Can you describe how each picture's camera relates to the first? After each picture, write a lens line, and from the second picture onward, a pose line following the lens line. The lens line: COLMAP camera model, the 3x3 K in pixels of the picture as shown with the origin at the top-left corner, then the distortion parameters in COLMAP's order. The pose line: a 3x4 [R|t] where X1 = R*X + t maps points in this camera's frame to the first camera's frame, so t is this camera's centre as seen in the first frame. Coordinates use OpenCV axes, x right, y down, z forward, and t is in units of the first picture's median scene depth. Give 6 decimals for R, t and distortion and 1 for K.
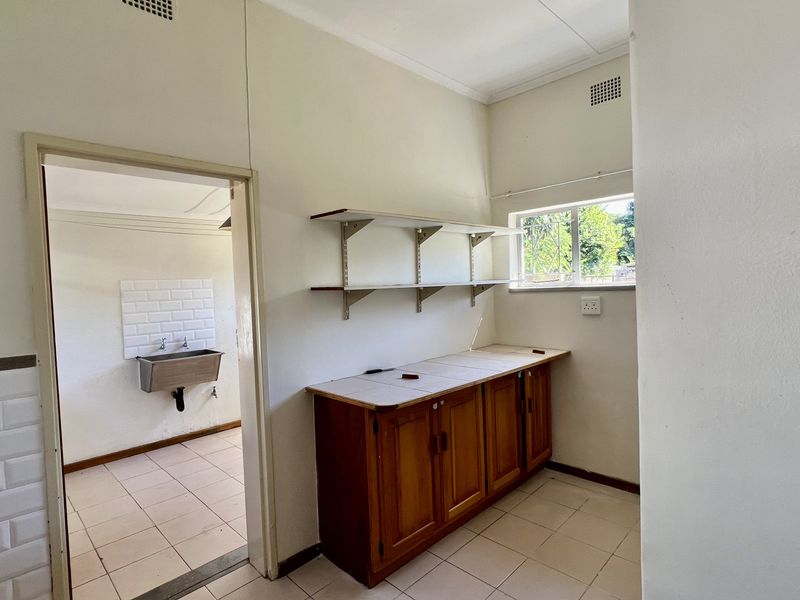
lens RADIAL K [[429.5, 0, 394.8], [0, 429.5, 299.4], [0, 0, 1]] dist [0.003158, -0.000412]
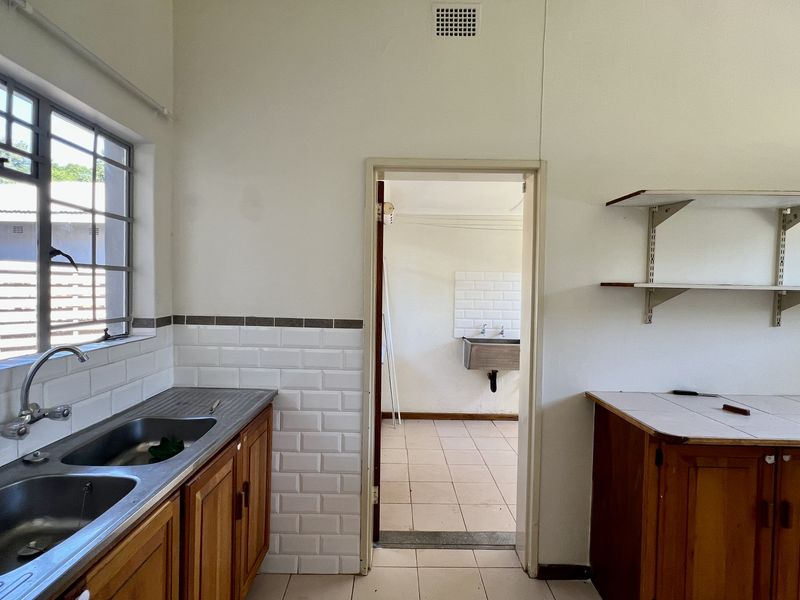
lens RADIAL K [[429.5, 0, 396.5], [0, 429.5, 299.1], [0, 0, 1]] dist [0.003158, -0.000412]
pose [[0.712515, 0.072607, -0.697890, 0.129402], [-0.068480, 0.997079, 0.033819, 0.005284], [0.698307, 0.023695, 0.715406, 0.062338]]
